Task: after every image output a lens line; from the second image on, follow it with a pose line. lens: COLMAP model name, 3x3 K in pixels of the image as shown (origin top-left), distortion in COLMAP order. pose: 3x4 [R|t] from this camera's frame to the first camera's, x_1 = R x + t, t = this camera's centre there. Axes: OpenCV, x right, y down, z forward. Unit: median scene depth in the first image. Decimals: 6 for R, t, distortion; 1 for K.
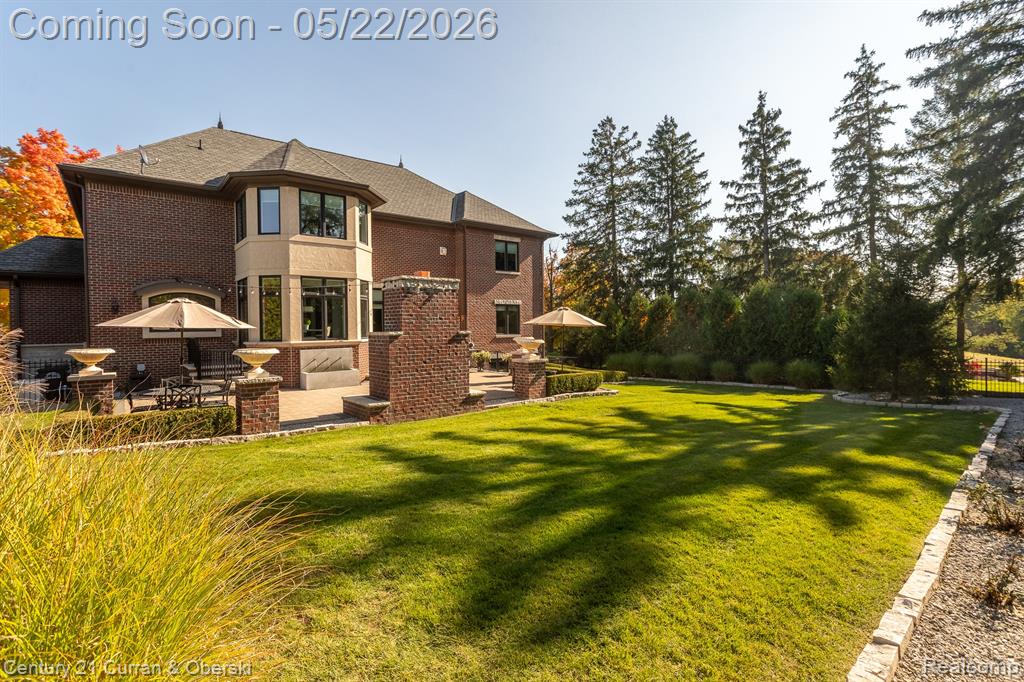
lens RADIAL K [[482.5, 0, 517.5], [0, 482.5, 335.2], [0, 0, 1]] dist [0.002748, -0.003301]
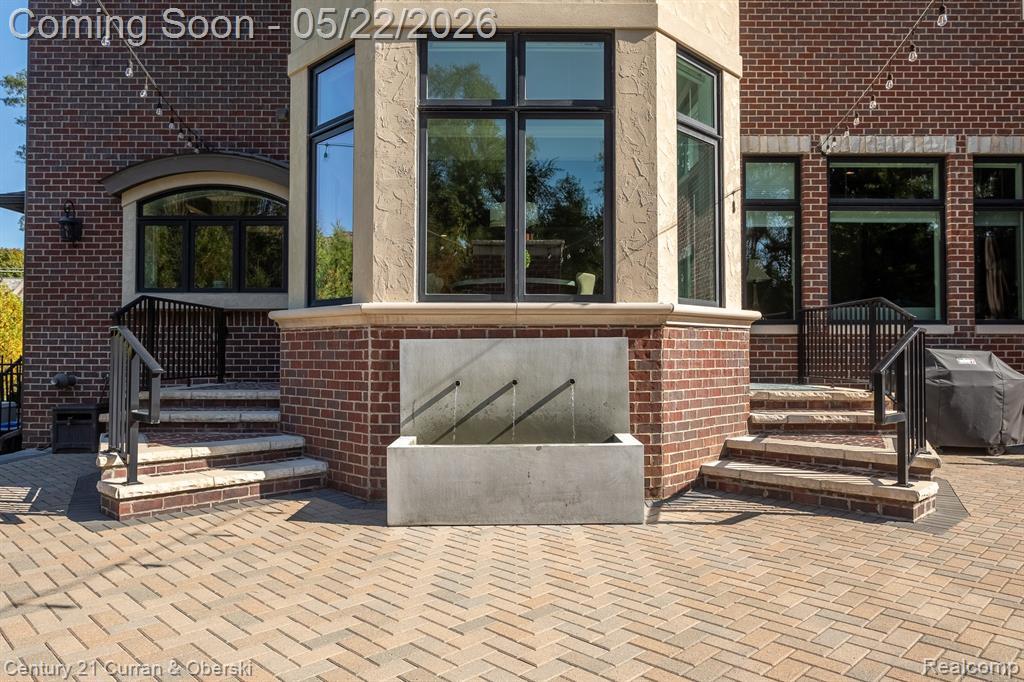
lens RADIAL K [[694.8, 0, 509.8], [0, 694.8, 339.1], [0, 0, 1]] dist [0.001180, 0.000584]
pose [[0.773129, 0.001138, -0.634248, -0.075960], [-0.023833, 0.999344, -0.027259, 0.014828], [0.633801, 0.036191, 0.772649, 0.296530]]
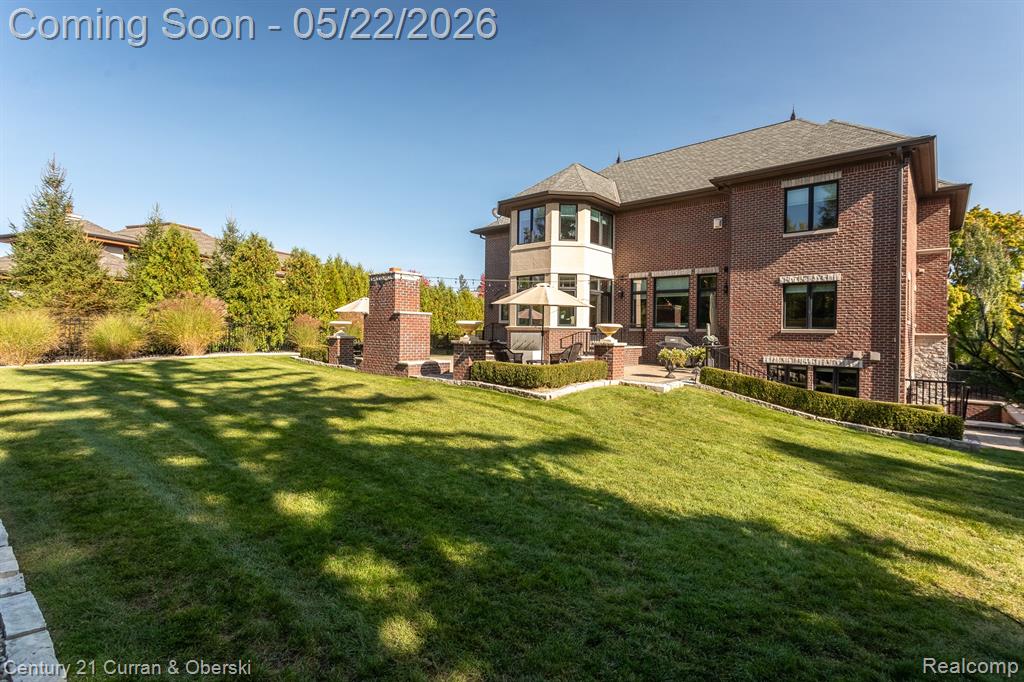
lens RADIAL K [[482.5, 0, 518.6], [0, 482.5, 331.8], [0, 0, 1]] dist [0.002748, -0.003301]
pose [[0.164882, 0.014956, -0.986200, 0.327990], [-0.036088, 0.999307, 0.009122, 0.006212], [0.985653, 0.034086, 0.165307, 0.306321]]
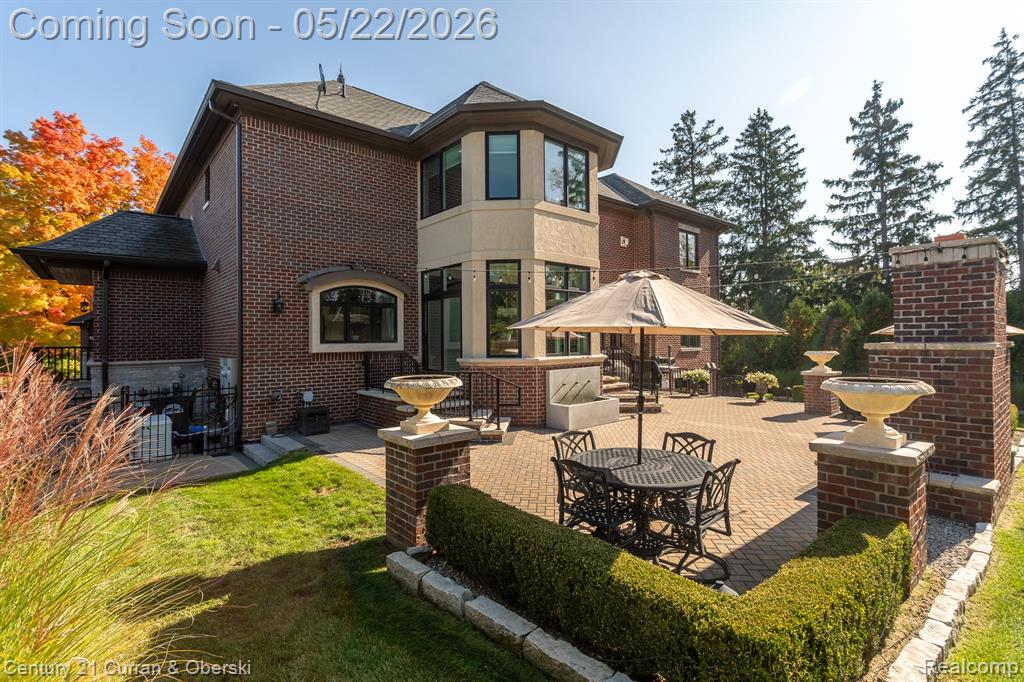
lens RADIAL K [[482.5, 0, 517.4], [0, 482.5, 334.9], [0, 0, 1]] dist [0.002748, -0.003301]
pose [[0.999621, 0.001972, 0.027460, -0.195650], [-0.001210, 0.999614, -0.027761, 0.000015], [-0.027504, 0.027717, 0.999237, 0.124202]]
